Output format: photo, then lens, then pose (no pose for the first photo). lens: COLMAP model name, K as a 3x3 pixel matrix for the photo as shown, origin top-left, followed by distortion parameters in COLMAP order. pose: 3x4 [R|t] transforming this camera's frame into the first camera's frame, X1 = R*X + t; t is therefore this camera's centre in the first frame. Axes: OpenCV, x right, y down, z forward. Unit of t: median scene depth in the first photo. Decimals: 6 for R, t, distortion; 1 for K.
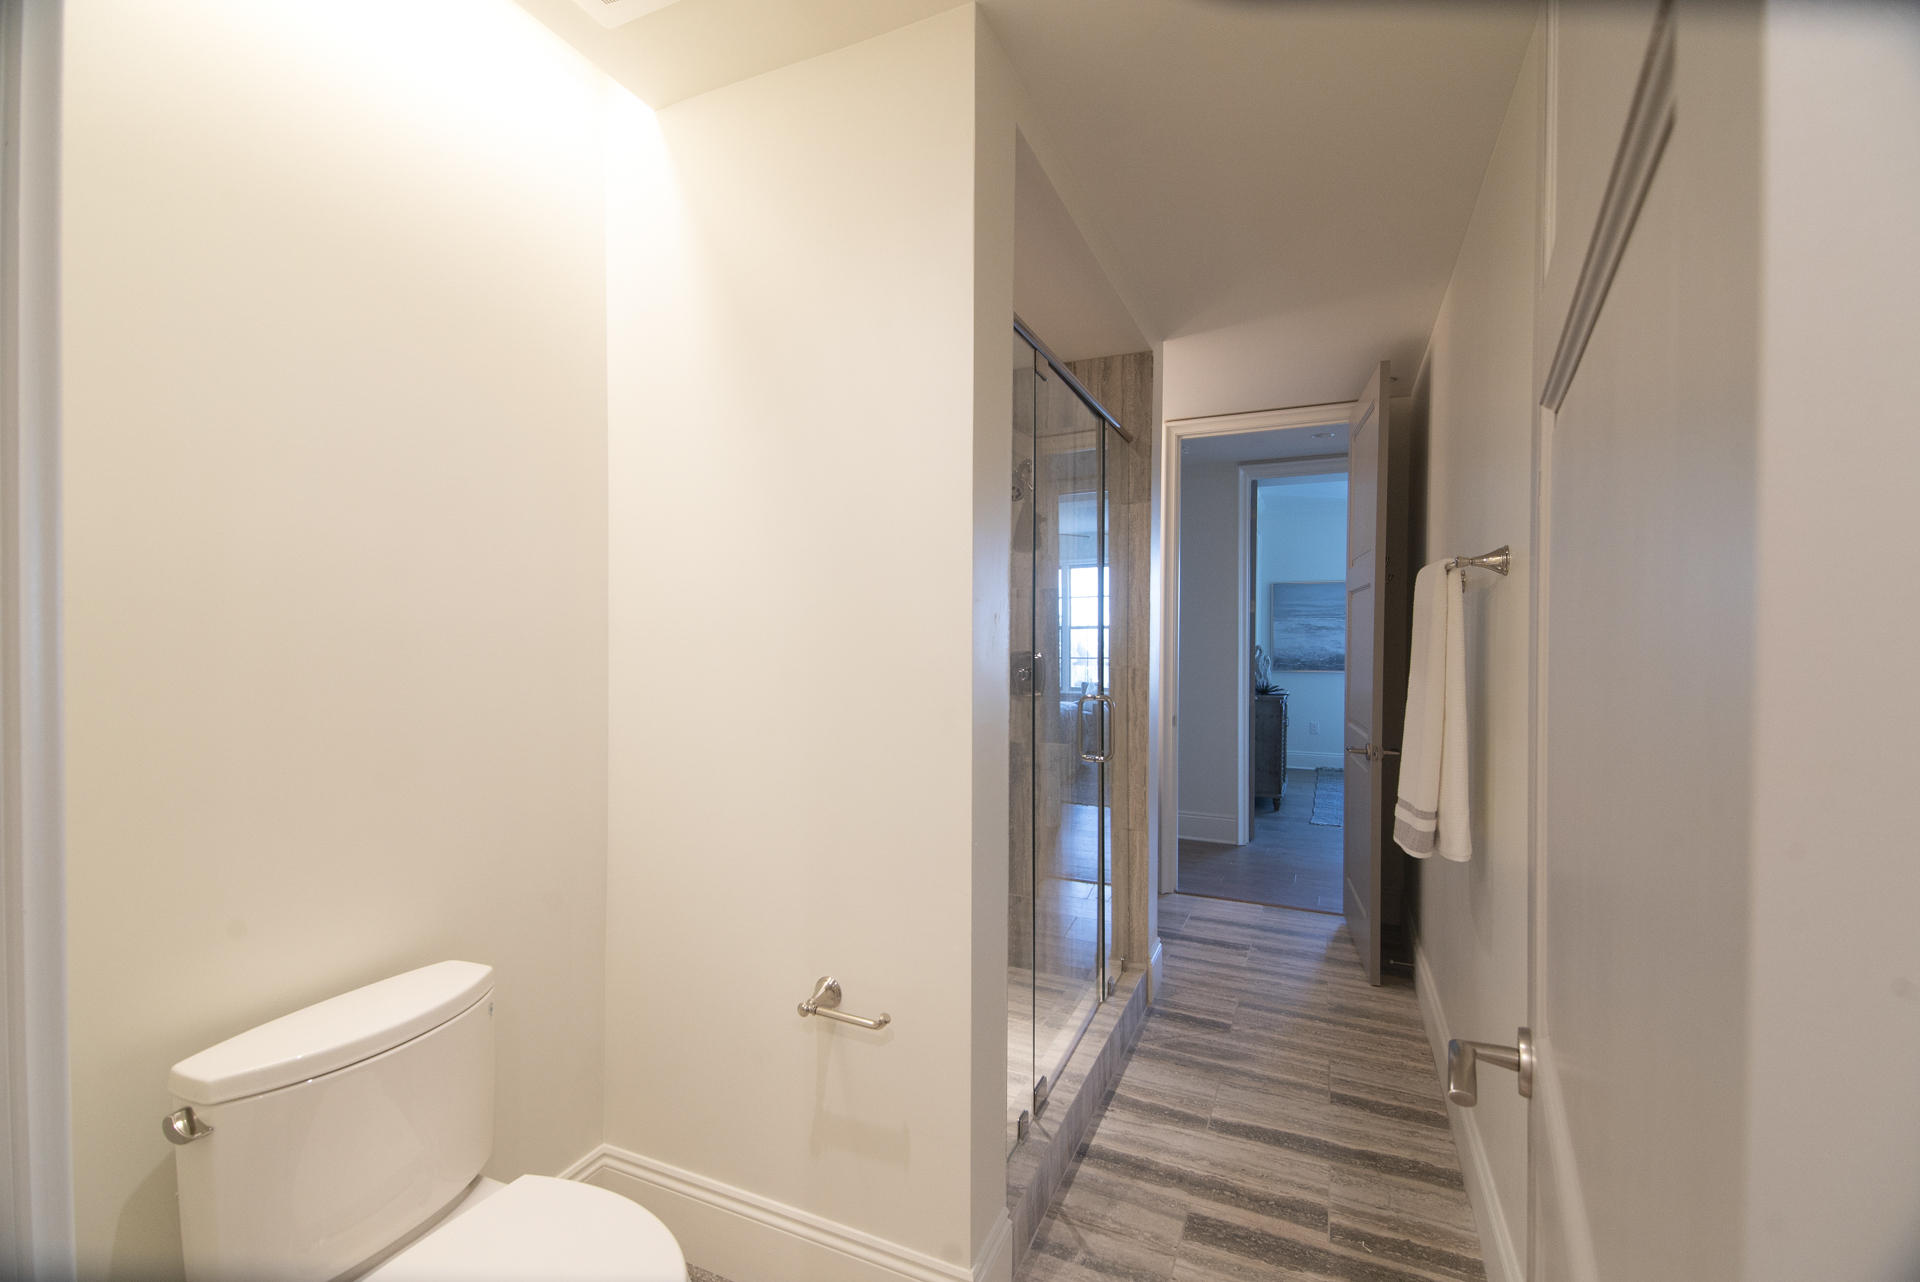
lens RADIAL K [[828.3, 0, 958.0], [0, 828.3, 639.6], [0, 0, 1]] dist [0.027835, -0.007492]
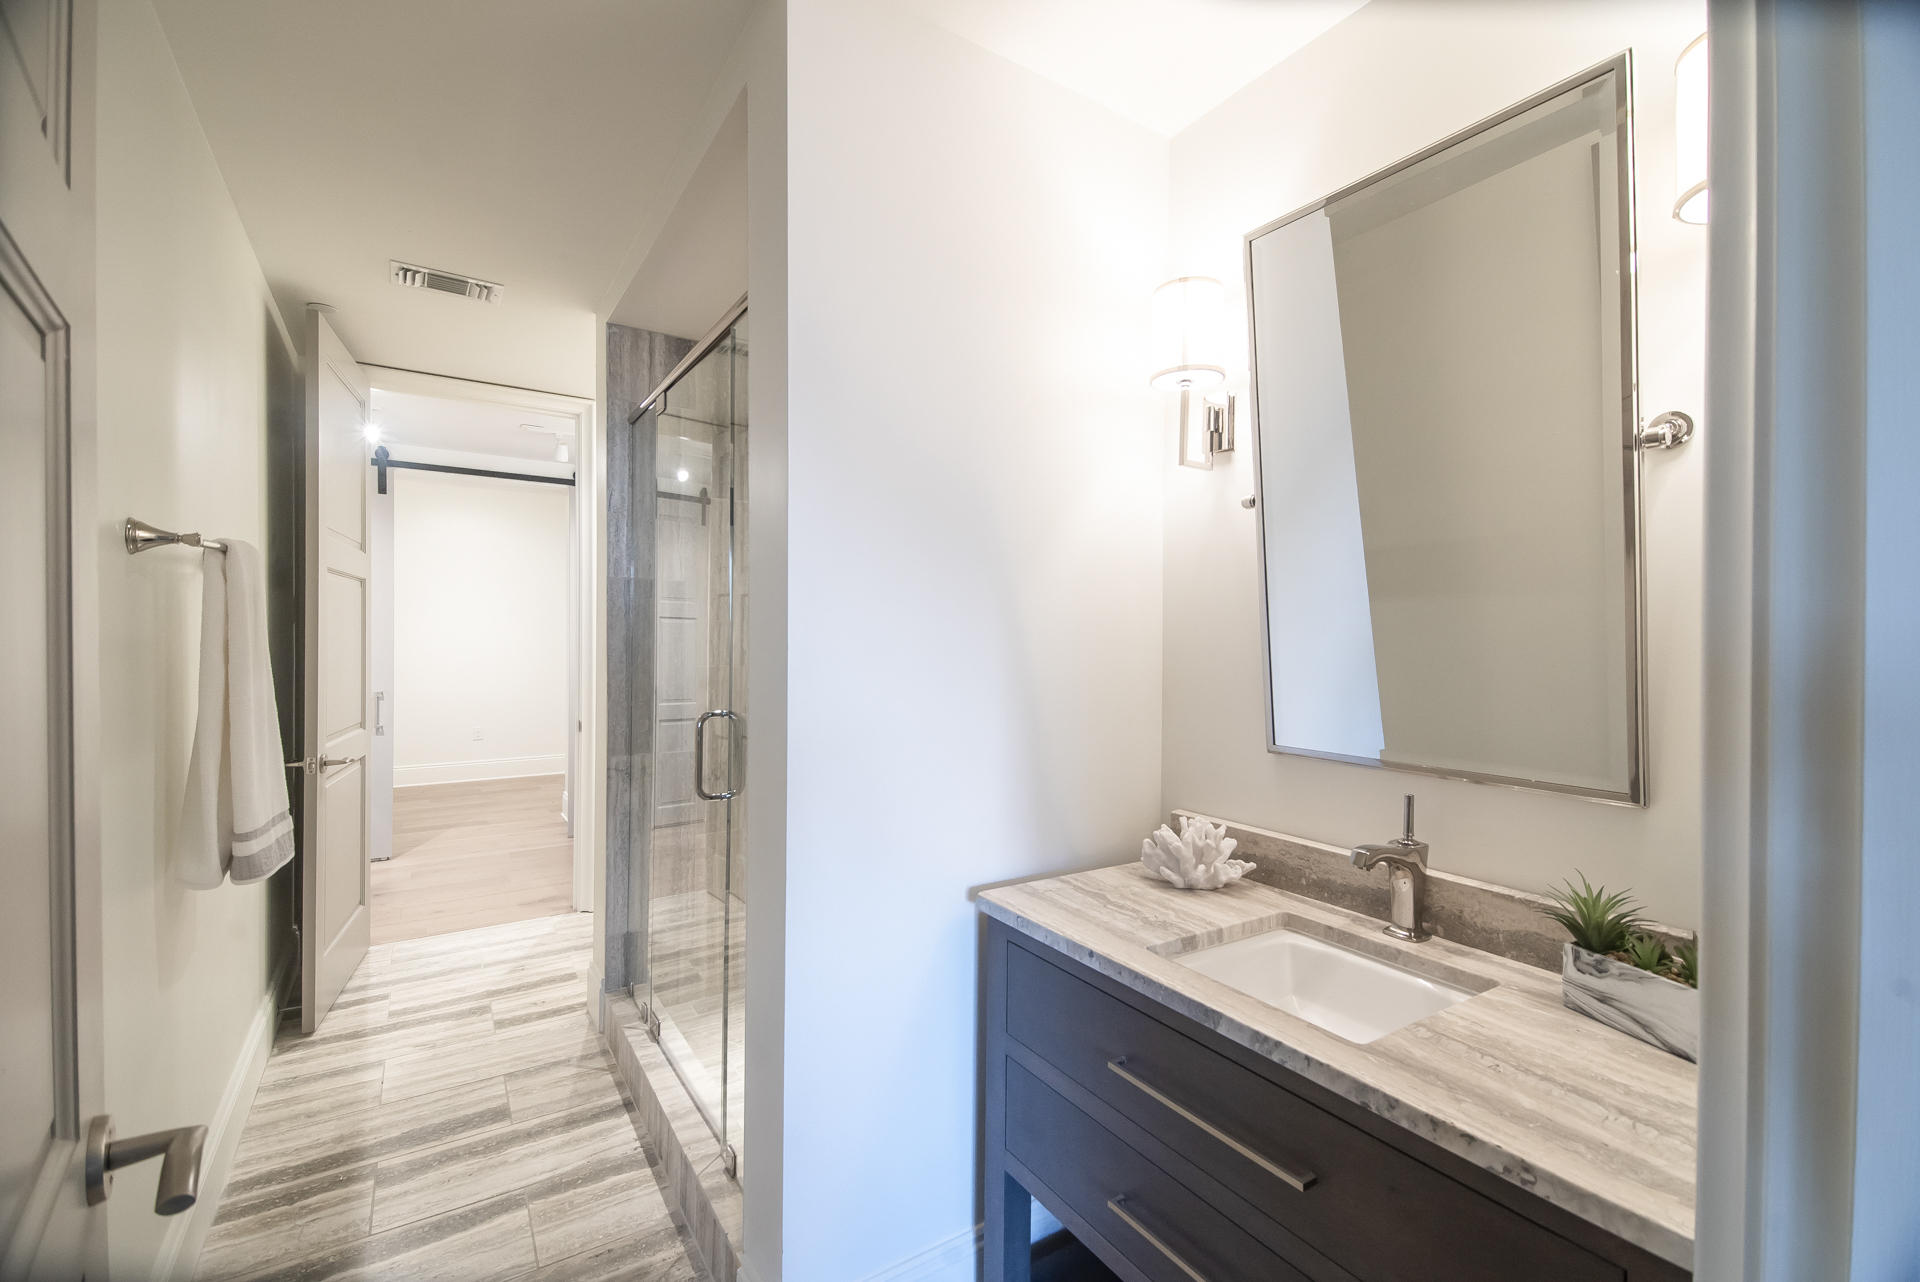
lens RADIAL K [[828.3, 0, 959.7], [0, 828.3, 634.0], [0, 0, 1]] dist [0.027835, -0.007492]
pose [[-0.543616, -0.001091, -0.839333, 0.834417], [-0.007023, 0.999970, 0.003249, -0.008587], [0.839304, 0.007661, -0.543608, 1.958073]]
